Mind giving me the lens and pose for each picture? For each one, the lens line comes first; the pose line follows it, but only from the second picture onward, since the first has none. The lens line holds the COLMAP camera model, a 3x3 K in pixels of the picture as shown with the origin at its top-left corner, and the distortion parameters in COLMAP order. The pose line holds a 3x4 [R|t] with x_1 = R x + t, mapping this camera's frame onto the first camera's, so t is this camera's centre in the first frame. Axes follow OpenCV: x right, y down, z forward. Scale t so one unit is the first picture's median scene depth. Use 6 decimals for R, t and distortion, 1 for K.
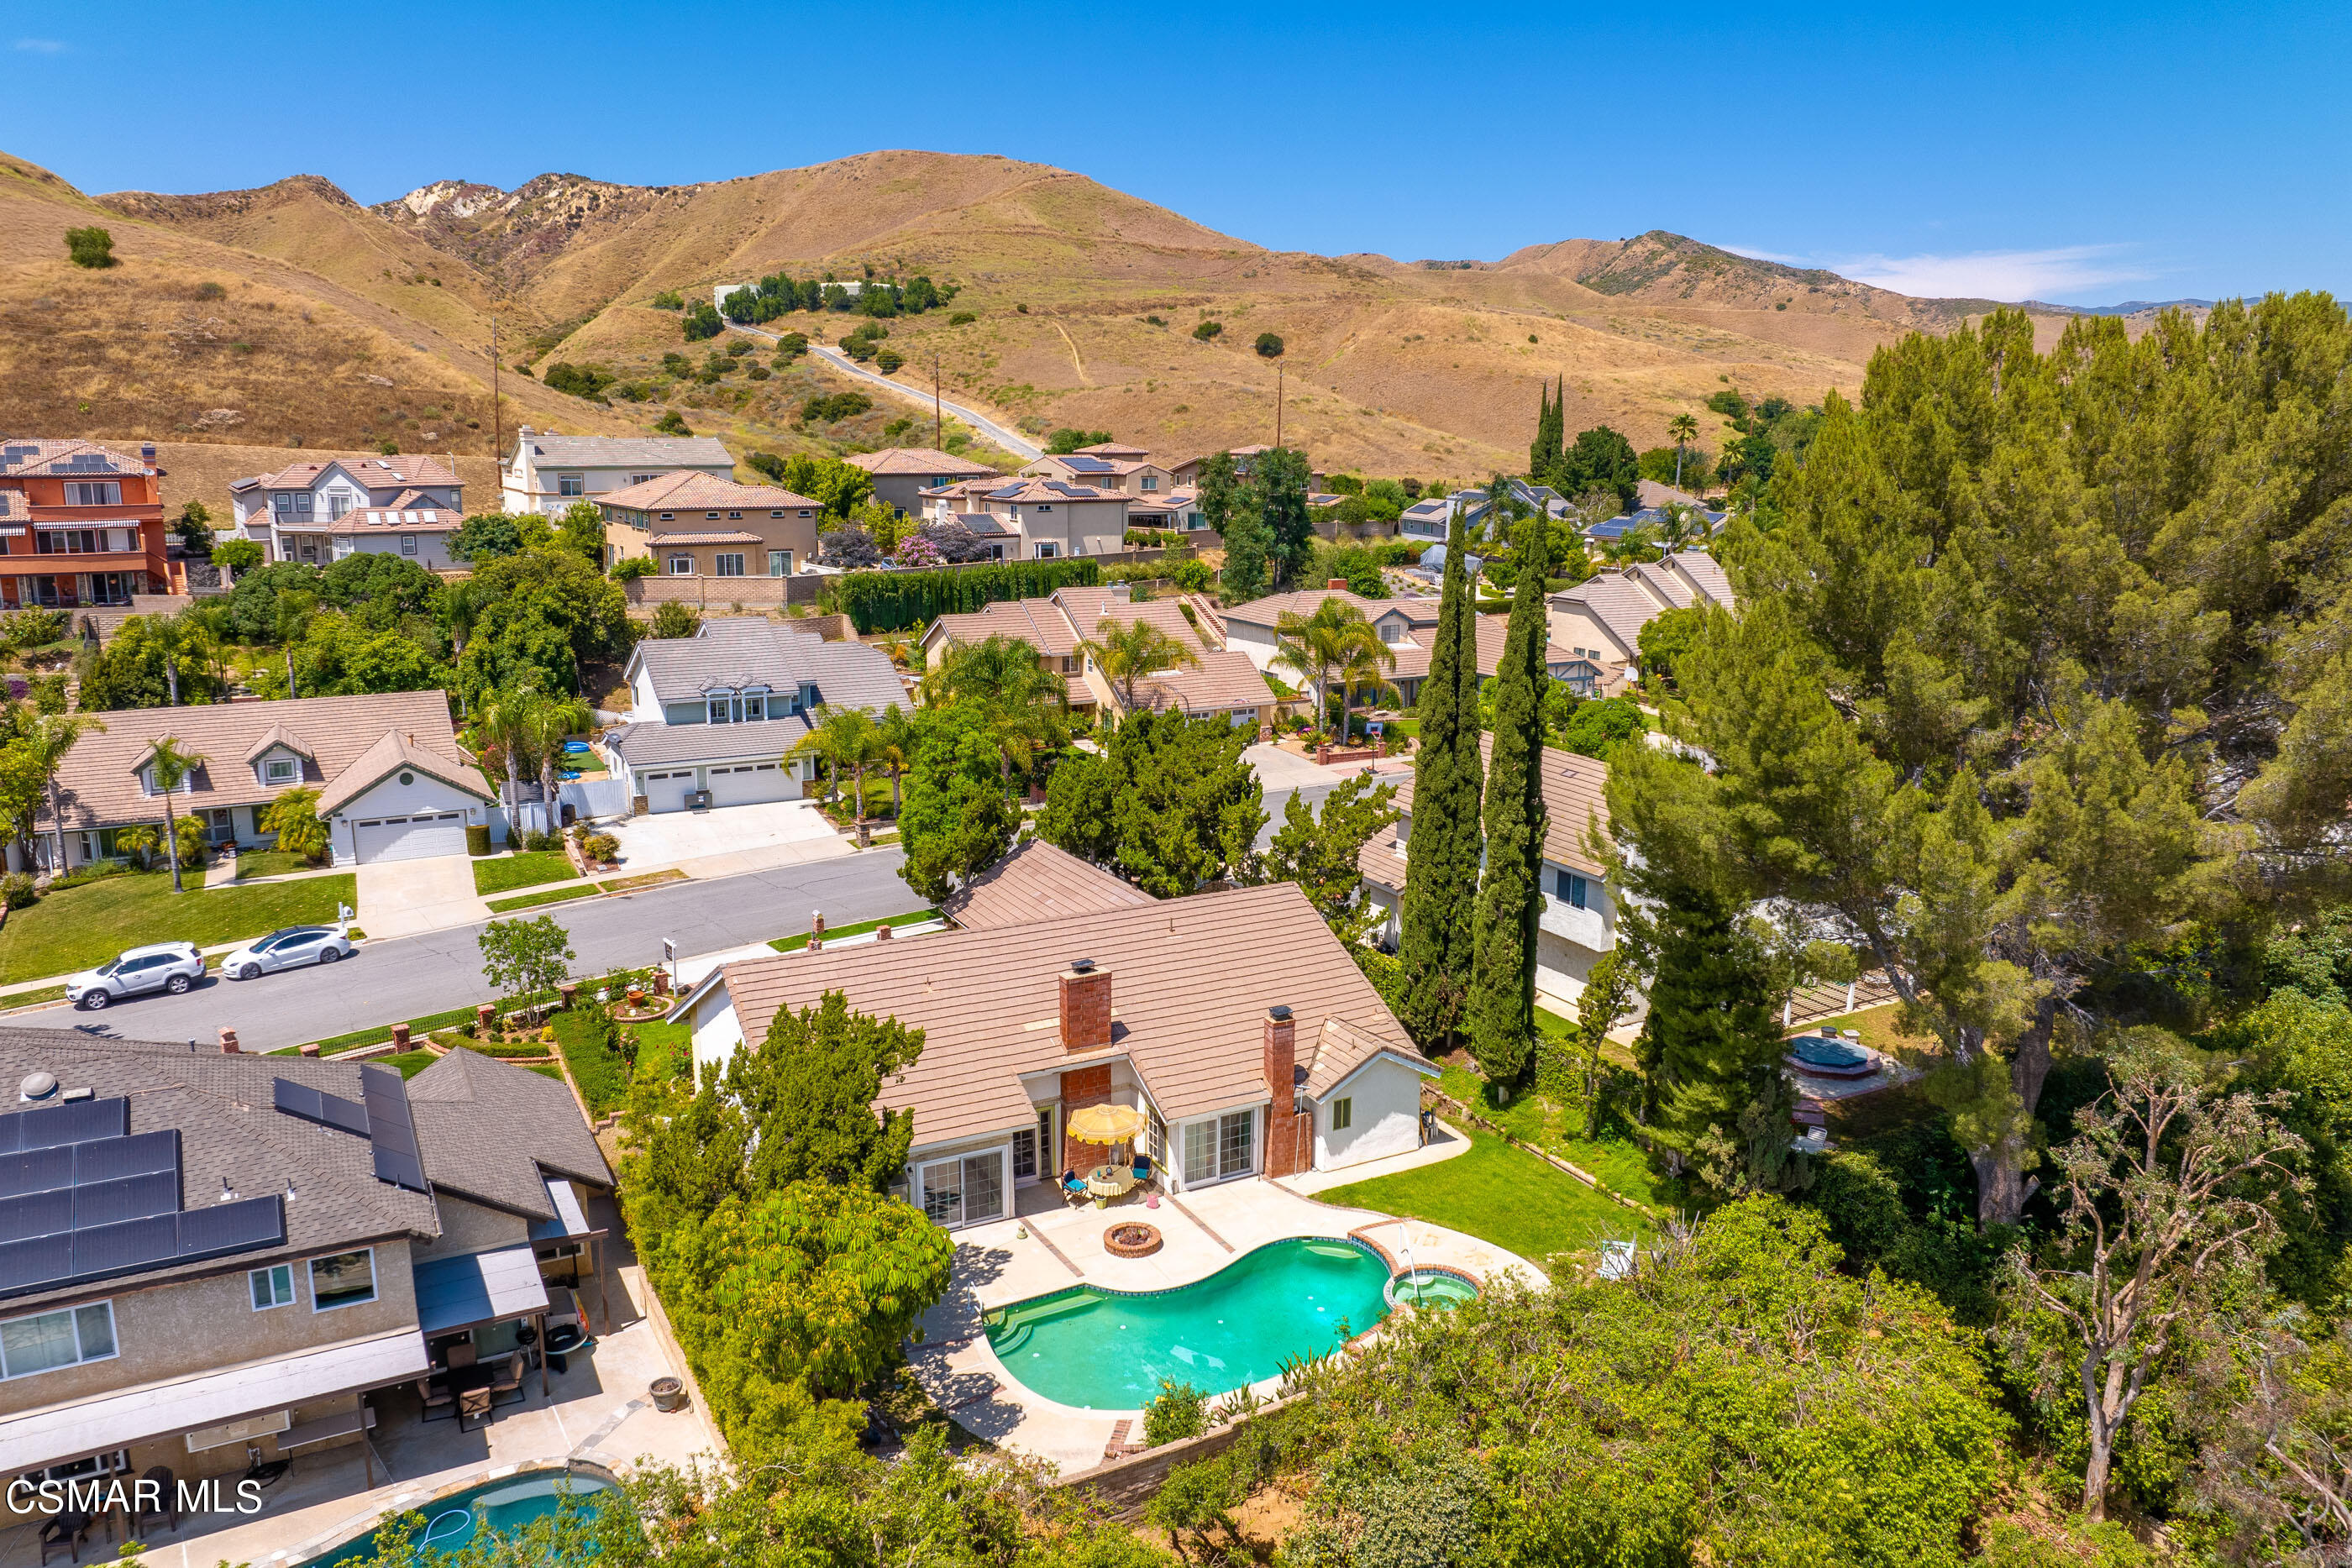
lens RADIAL K [[1658.7, 0, 1179.0], [0, 1658.7, 782.3], [0, 0, 1]] dist [-0.039315, 0.002350]
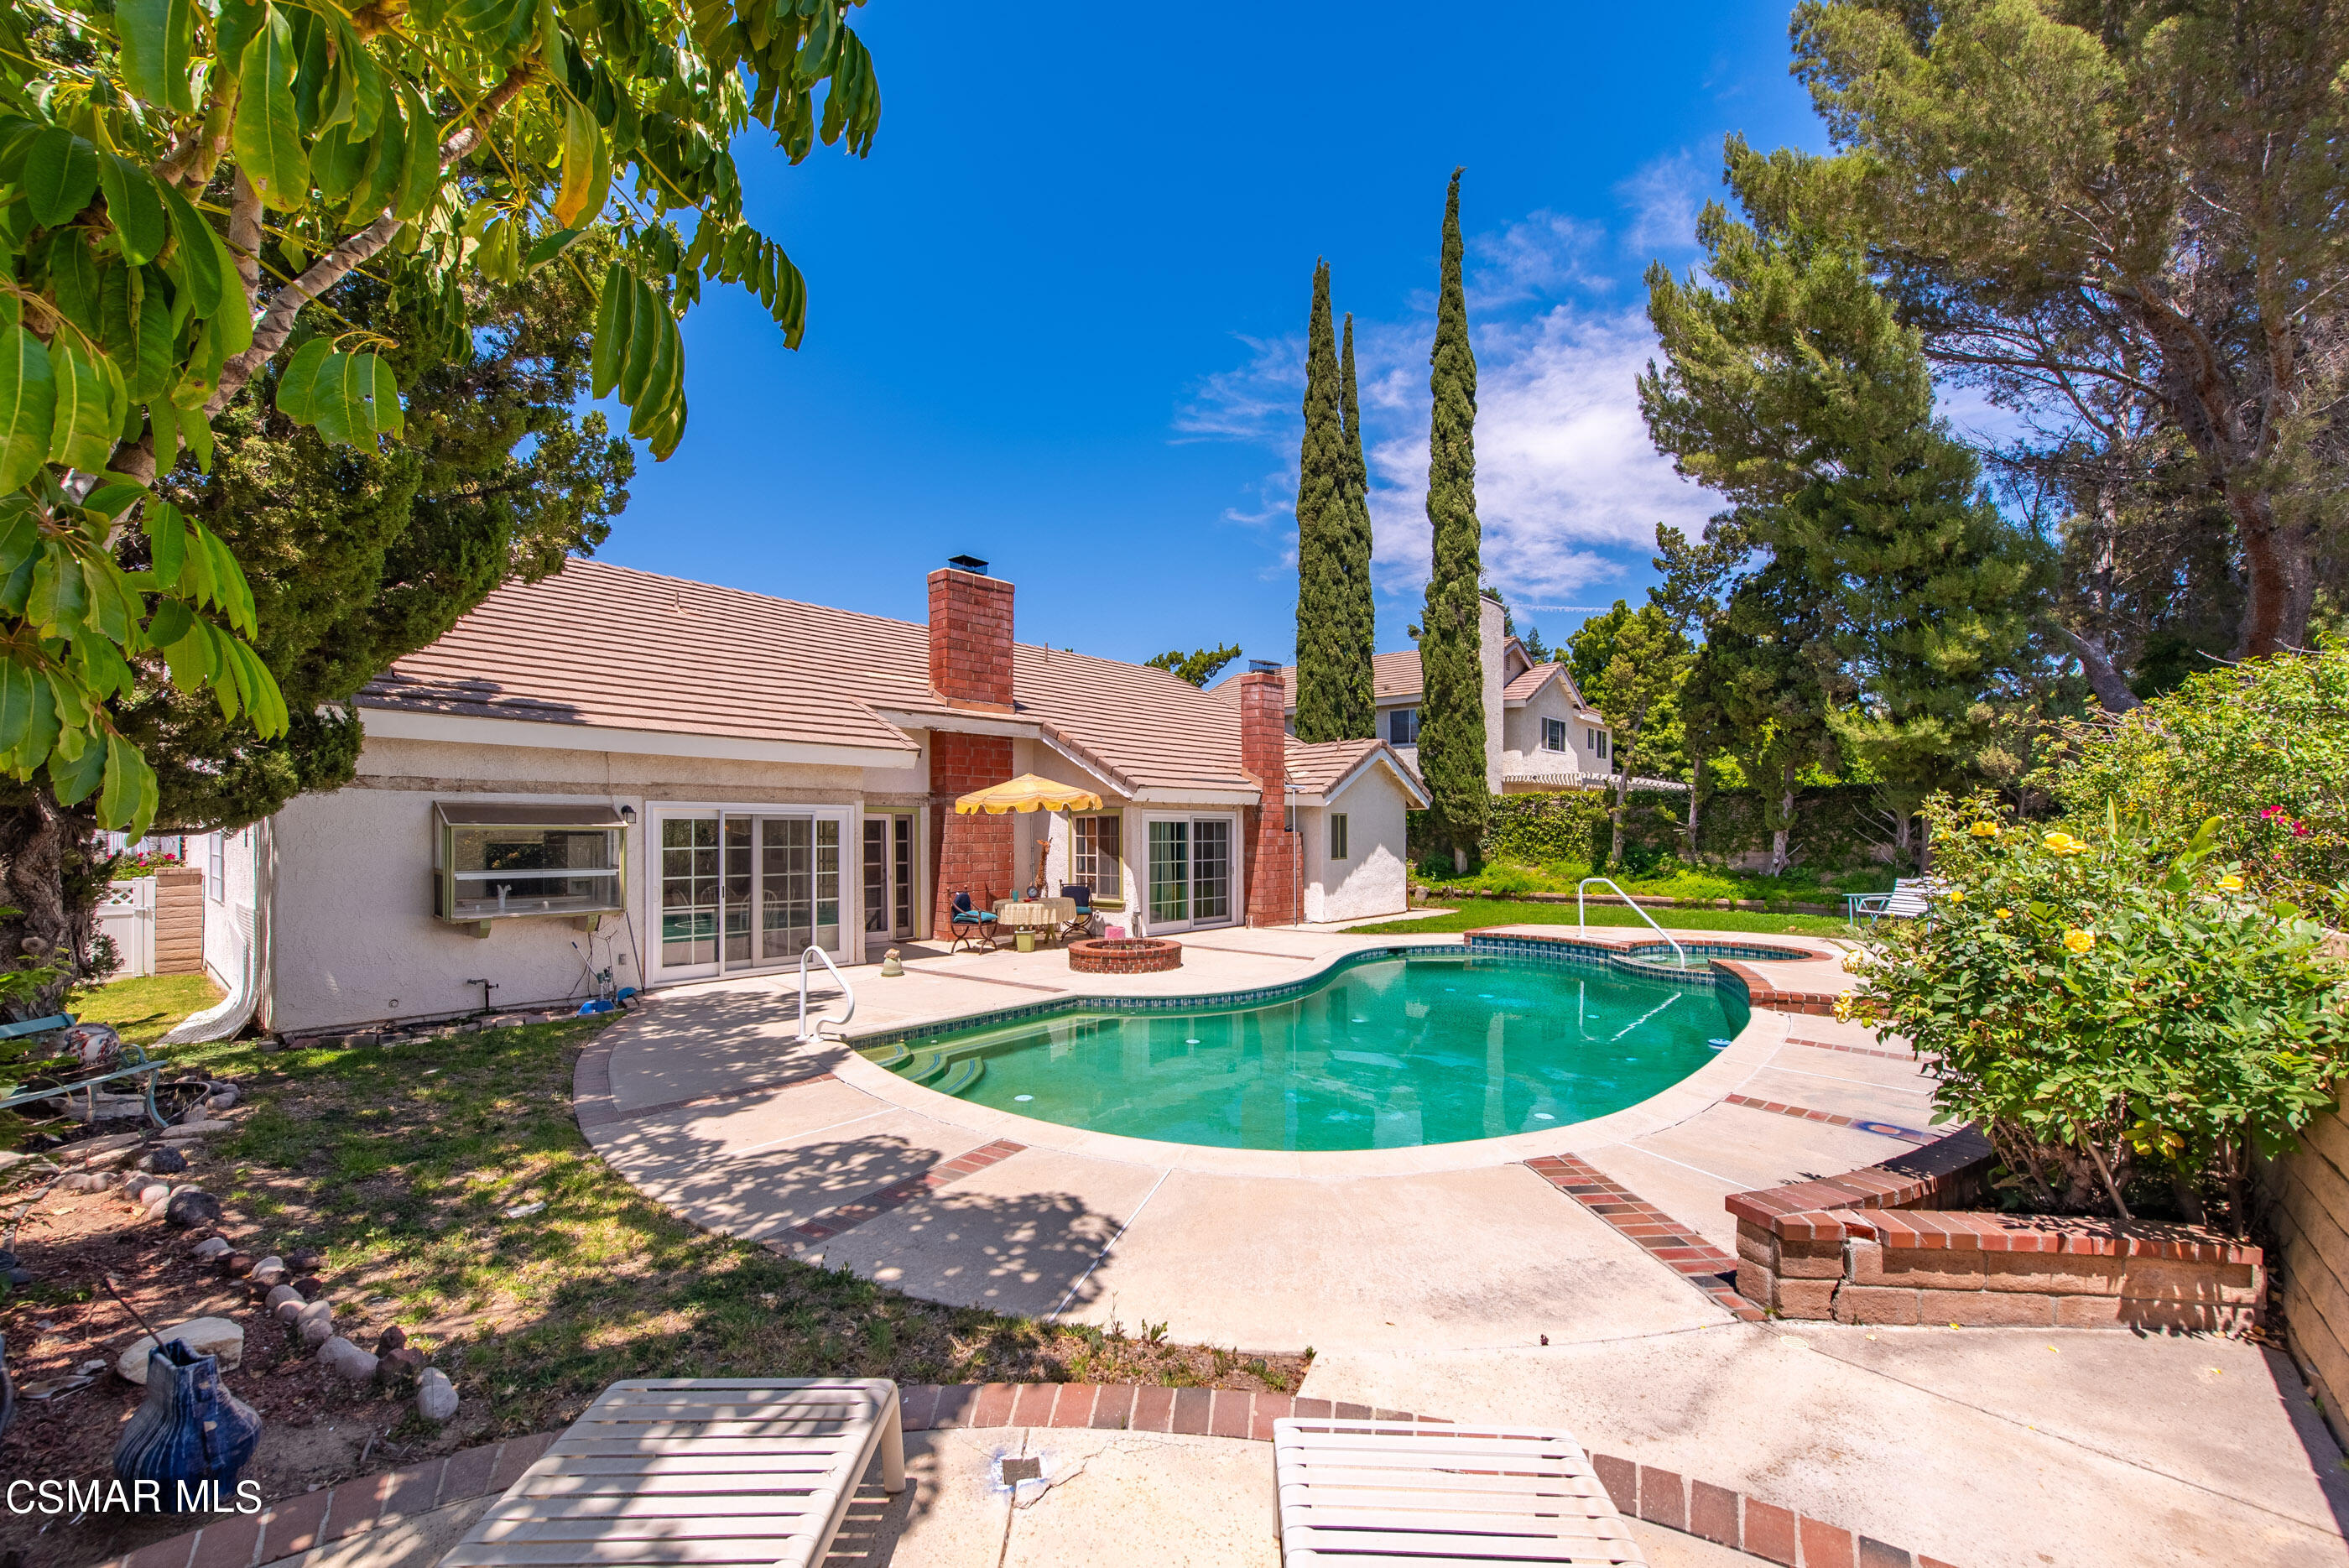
lens RADIAL K [[941.2, 0, 1192.8], [0, 941.2, 797.4], [0, 0, 1]] dist [0.010920, -0.002229]
pose [[0.940159, -0.009659, 0.340598, -0.066599], [0.096056, 0.966570, -0.237732, 0.193705], [-0.326916, 0.256222, 0.909657, 0.468014]]
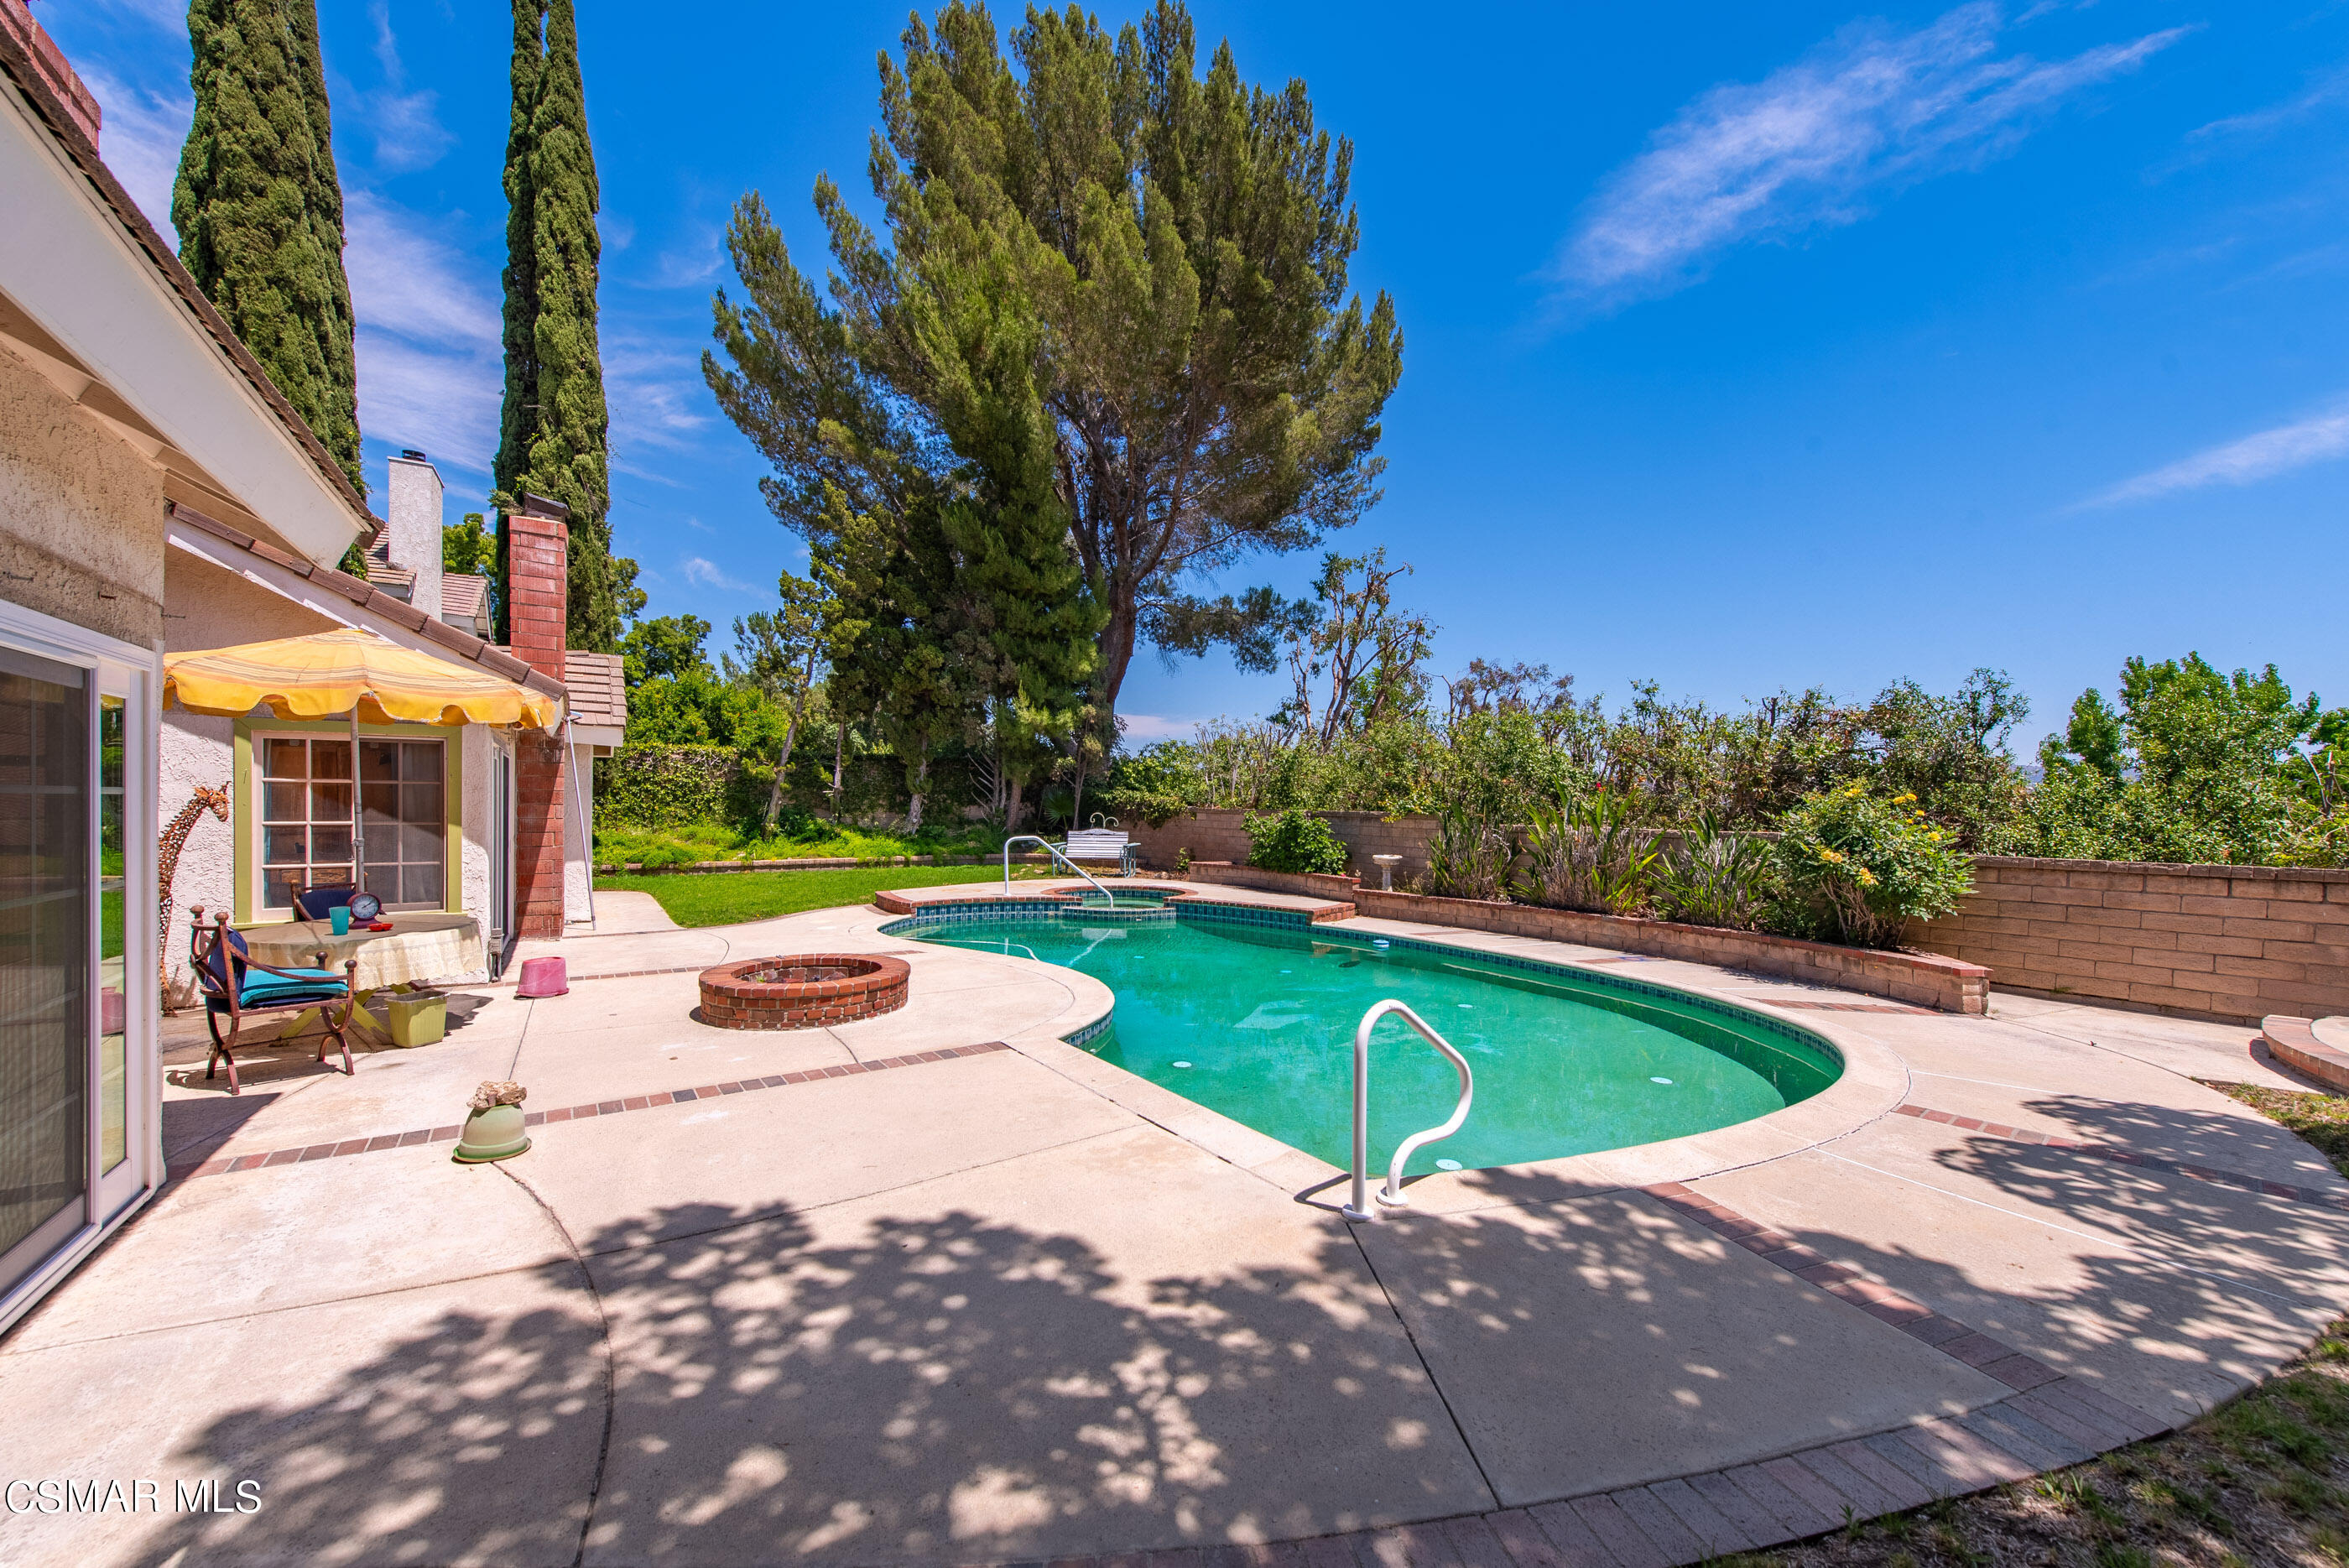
lens RADIAL K [[941.2, 0, 1128.6], [0, 941.2, 810.7], [0, 0, 1]] dist [0.010920, -0.002229]
pose [[-0.053966, -0.027539, 0.998163, -0.126015], [0.208440, 0.977288, 0.038232, 0.162235], [-0.976545, 0.210120, -0.047000, 0.612303]]
